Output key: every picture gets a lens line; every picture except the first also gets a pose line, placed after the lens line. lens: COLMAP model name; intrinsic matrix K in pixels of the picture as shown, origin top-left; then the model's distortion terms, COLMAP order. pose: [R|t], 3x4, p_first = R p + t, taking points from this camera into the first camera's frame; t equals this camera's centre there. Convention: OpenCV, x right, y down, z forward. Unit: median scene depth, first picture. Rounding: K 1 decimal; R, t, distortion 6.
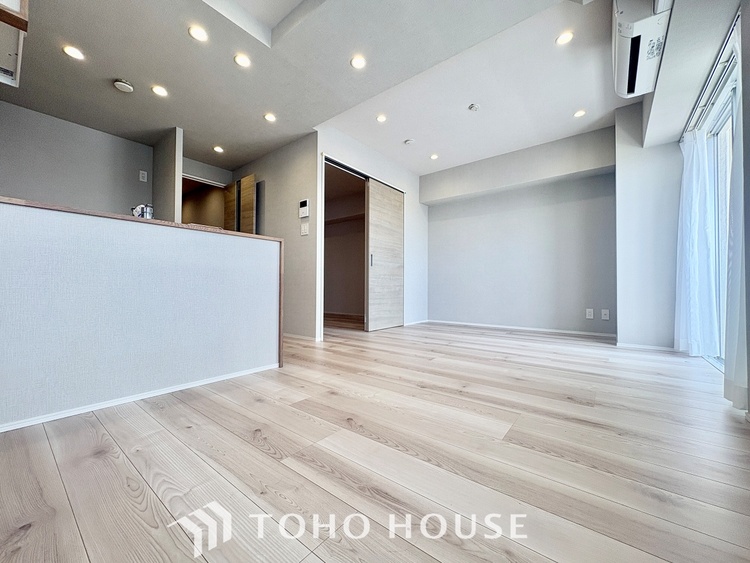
lens RADIAL K [[299.6, 0, 373.8], [0, 299.6, 281.4], [0, 0, 1]] dist [-0.000393, 0.000527]
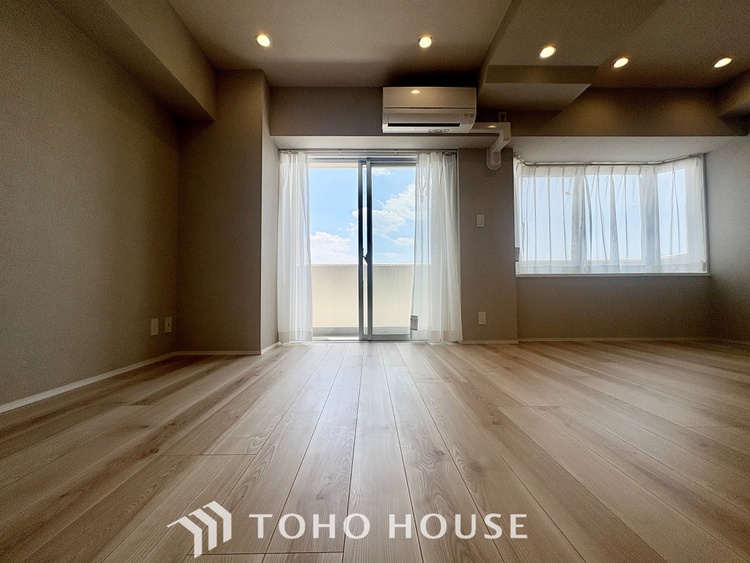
lens RADIAL K [[299.6, 0, 374.9], [0, 299.6, 284.3], [0, 0, 1]] dist [-0.000393, 0.000527]
pose [[-0.637092, 0.015699, 0.770628, -0.024688], [-0.012591, 0.999447, -0.030770, 0.042252], [-0.770685, -0.029306, -0.636542, 1.259487]]
